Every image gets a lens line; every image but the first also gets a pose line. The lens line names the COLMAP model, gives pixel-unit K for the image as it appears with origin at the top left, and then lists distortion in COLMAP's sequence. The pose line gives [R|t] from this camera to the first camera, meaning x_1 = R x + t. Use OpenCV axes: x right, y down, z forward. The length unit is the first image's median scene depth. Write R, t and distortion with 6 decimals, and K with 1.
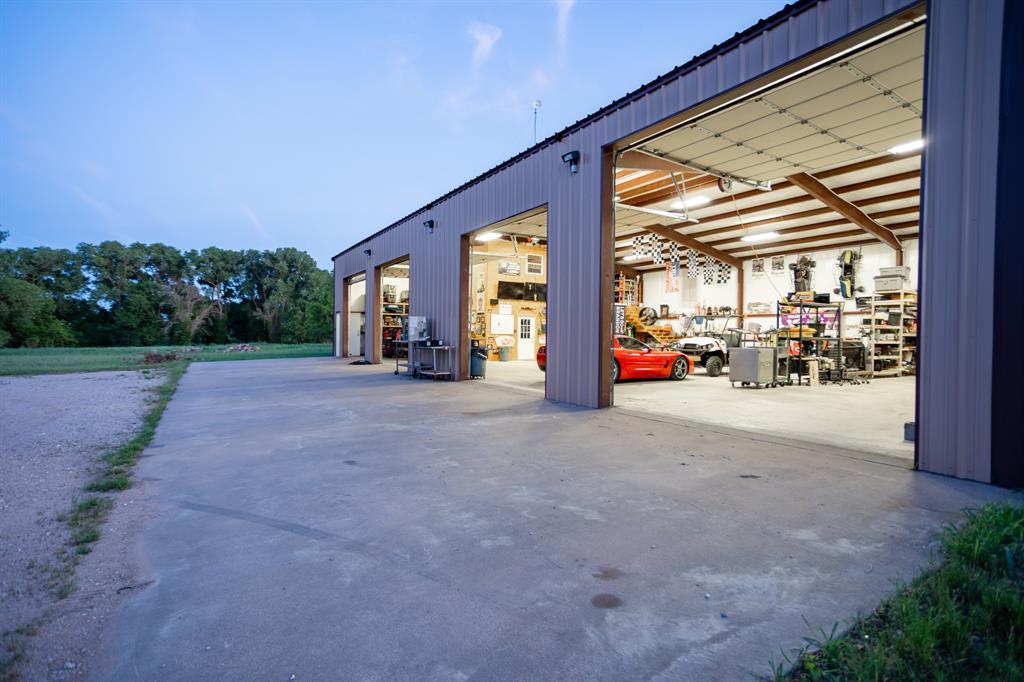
lens RADIAL K [[485.3, 0, 512.0], [0, 485.3, 341.0], [0, 0, 1]] dist [-0.017033, 0.000348]
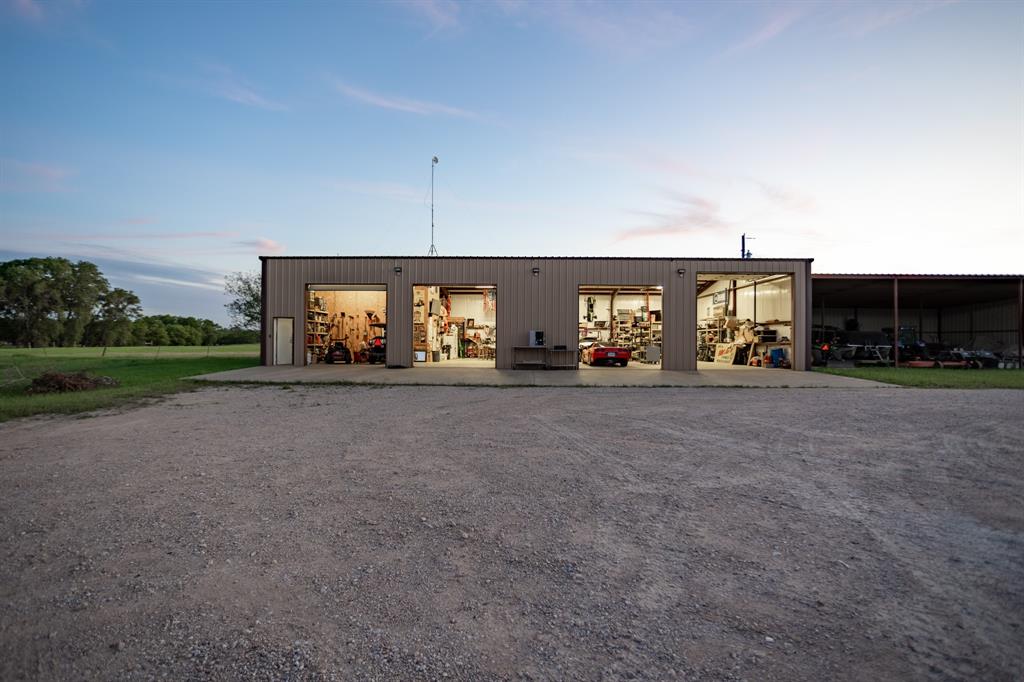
lens RADIAL K [[485.3, 0, 512.0], [0, 485.3, 341.0], [0, 0, 1]] dist [-0.017033, 0.000348]
pose [[0.567928, -0.007443, 0.823045, -0.821005], [0.010776, 0.999941, 0.001606, -0.011658], [-0.823008, 0.007957, 0.567974, 0.106731]]
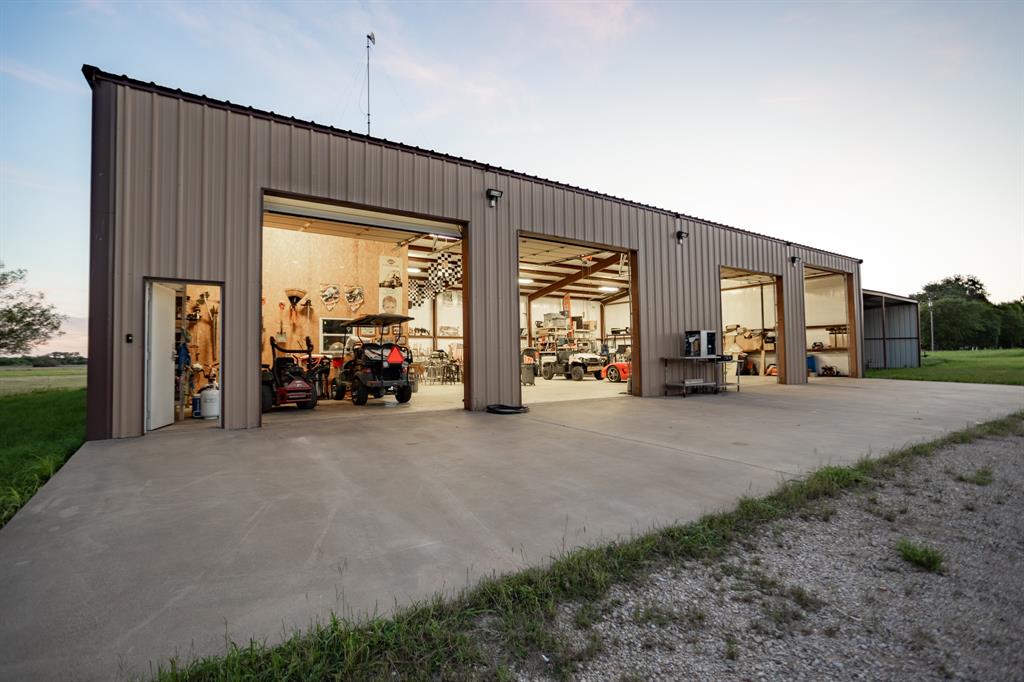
lens RADIAL K [[485.3, 0, 512.0], [0, 485.3, 341.0], [0, 0, 1]] dist [-0.017033, 0.000348]
pose [[-0.021735, 0.022442, 0.999512, -0.619543], [0.026470, 0.999410, -0.021864, -0.010814], [-0.999413, 0.025982, -0.022316, 0.758899]]
